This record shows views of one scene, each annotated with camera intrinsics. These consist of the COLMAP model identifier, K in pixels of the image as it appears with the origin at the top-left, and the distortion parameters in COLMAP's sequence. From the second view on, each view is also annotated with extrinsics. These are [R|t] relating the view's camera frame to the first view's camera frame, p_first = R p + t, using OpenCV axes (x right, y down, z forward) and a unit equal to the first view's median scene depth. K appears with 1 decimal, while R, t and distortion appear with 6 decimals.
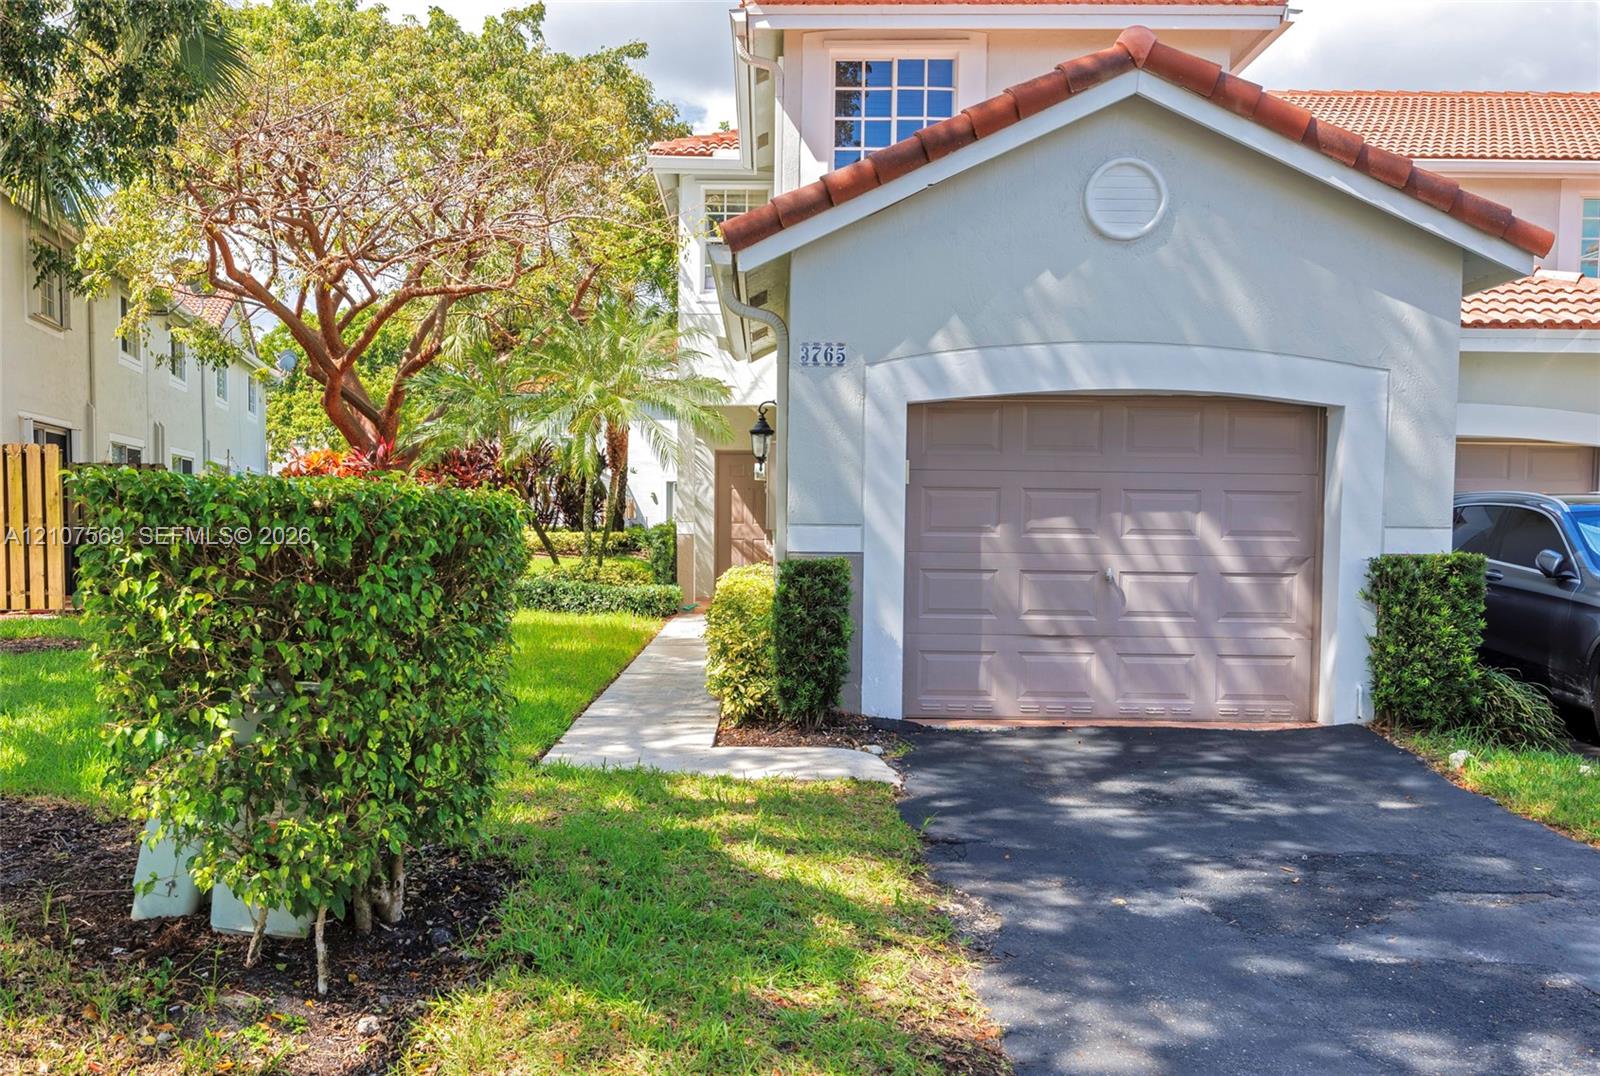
lens RADIAL K [[1305.4, 0, 723.6], [0, 1305.4, 595.9], [0, 0, 1]] dist [-0.026887, 0.014353]
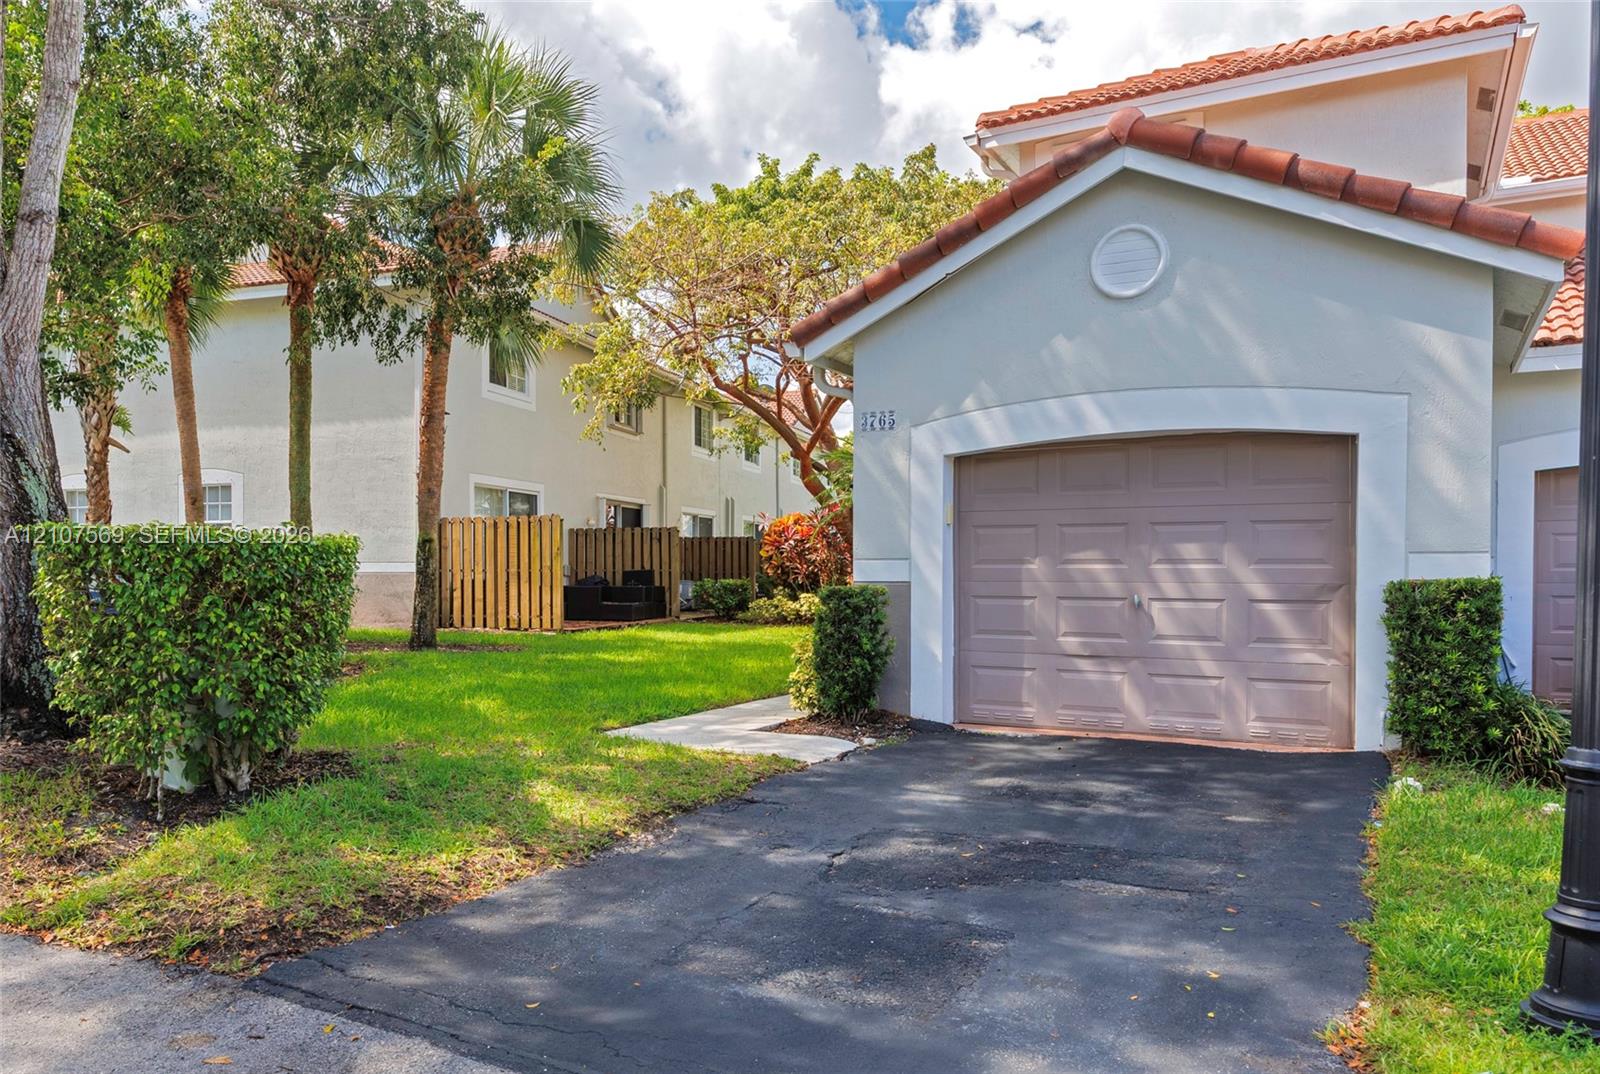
lens RADIAL K [[1107.5, 0, 734.6], [0, 1107.5, 591.5], [0, 0, 1]] dist [-0.027326, -0.000721]
pose [[0.876274, -0.001285, -0.481811, 0.460577], [-0.018113, 0.999202, -0.035606, 0.015303], [0.481472, 0.039927, 0.875552, 0.026438]]
